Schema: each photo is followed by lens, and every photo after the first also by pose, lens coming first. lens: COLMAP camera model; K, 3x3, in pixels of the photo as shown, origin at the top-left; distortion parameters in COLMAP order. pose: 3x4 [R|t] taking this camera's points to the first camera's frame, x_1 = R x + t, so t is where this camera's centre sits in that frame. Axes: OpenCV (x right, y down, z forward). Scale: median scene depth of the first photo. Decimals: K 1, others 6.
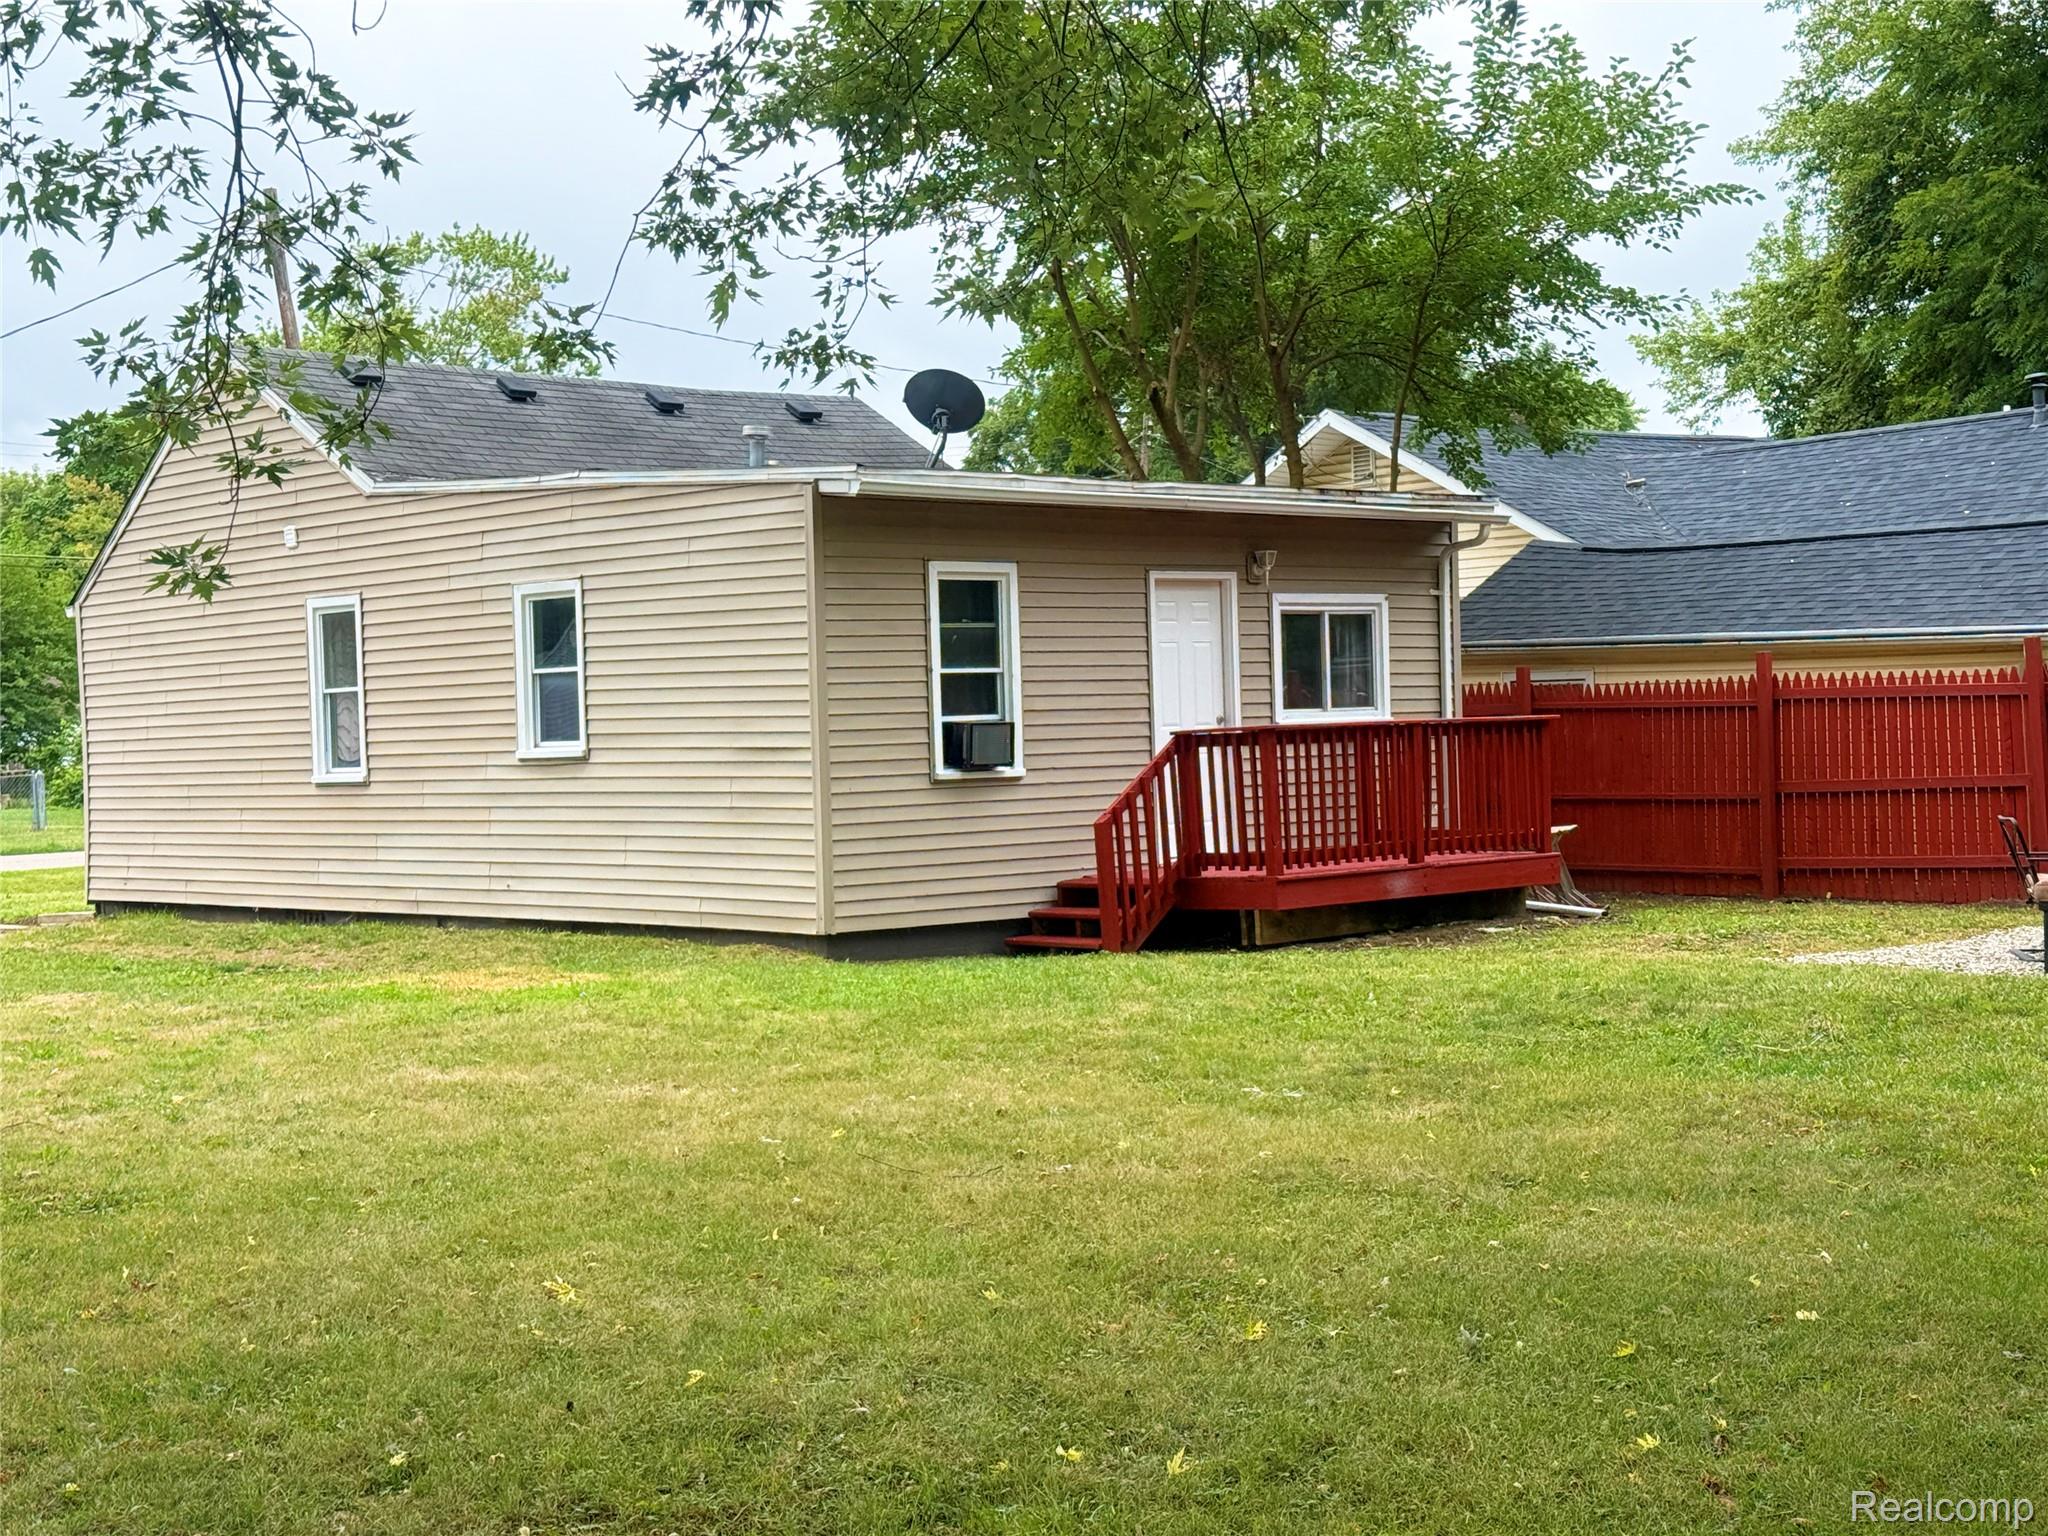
lens RADIAL K [[2944.6, 0, 1024.0], [0, 2944.6, 768.0], [0, 0, 1]] dist [0.209509, -0.488804]
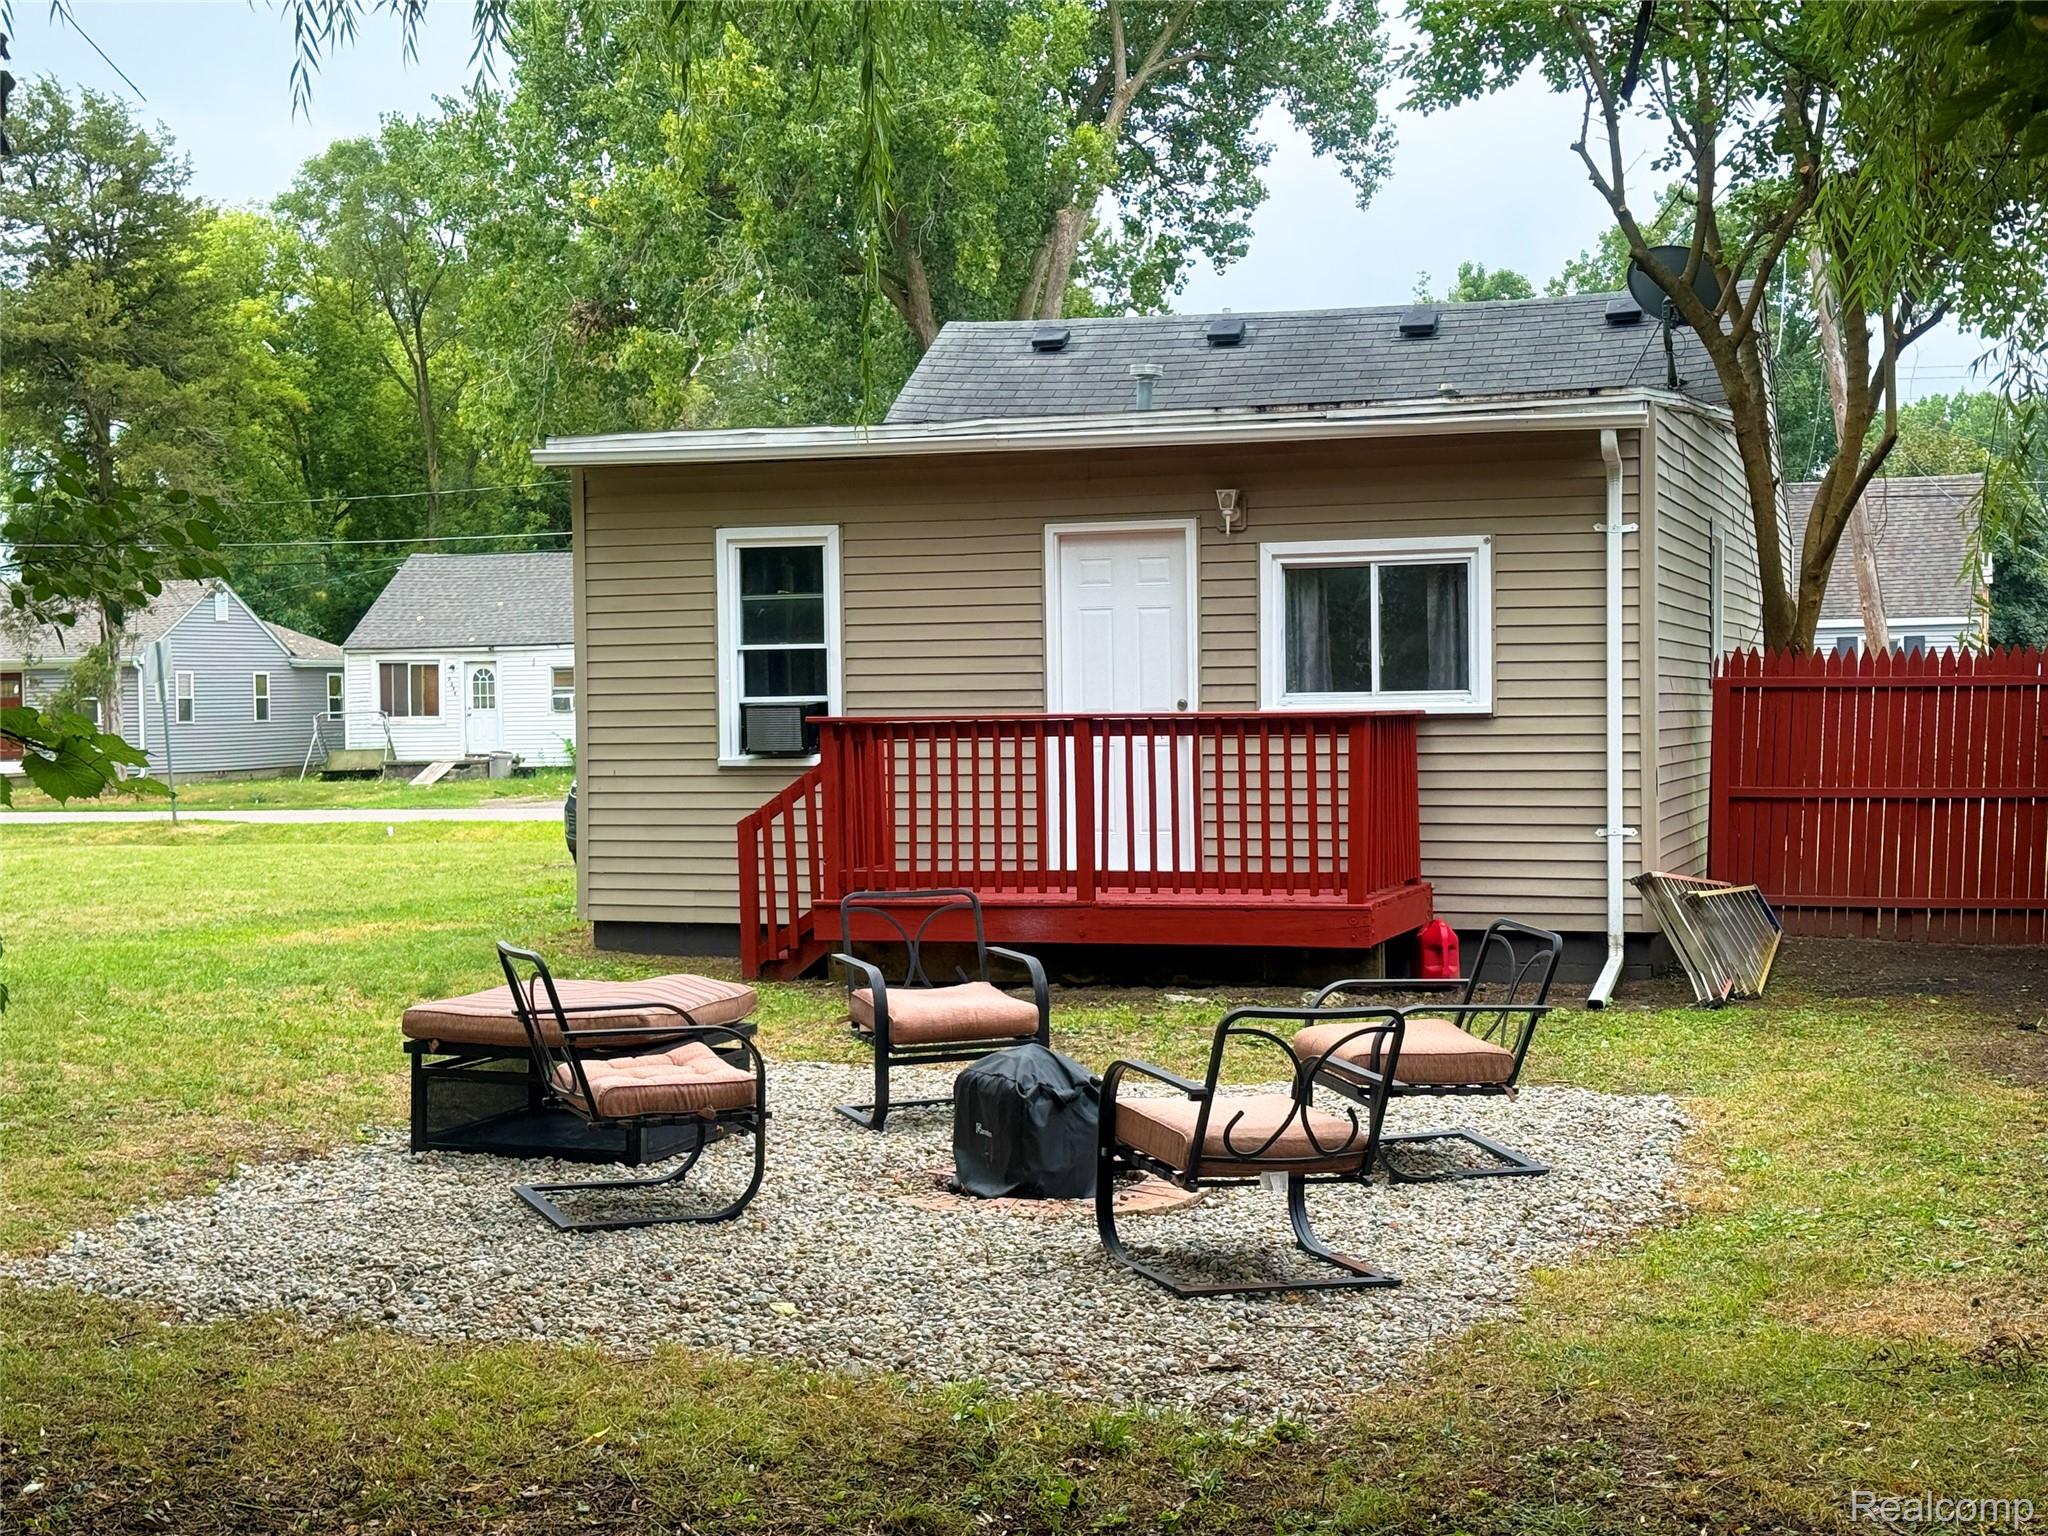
lens RADIAL K [[2944.6, 0, 1024.0], [0, 2944.6, 768.0], [0, 0, 1]] dist [0.209509, -0.488804]
pose [[0.487093, 0.038456, -0.872503, 0.733505], [-0.014671, 0.999249, 0.035852, -0.026976], [0.873227, -0.004663, 0.487292, 0.567807]]
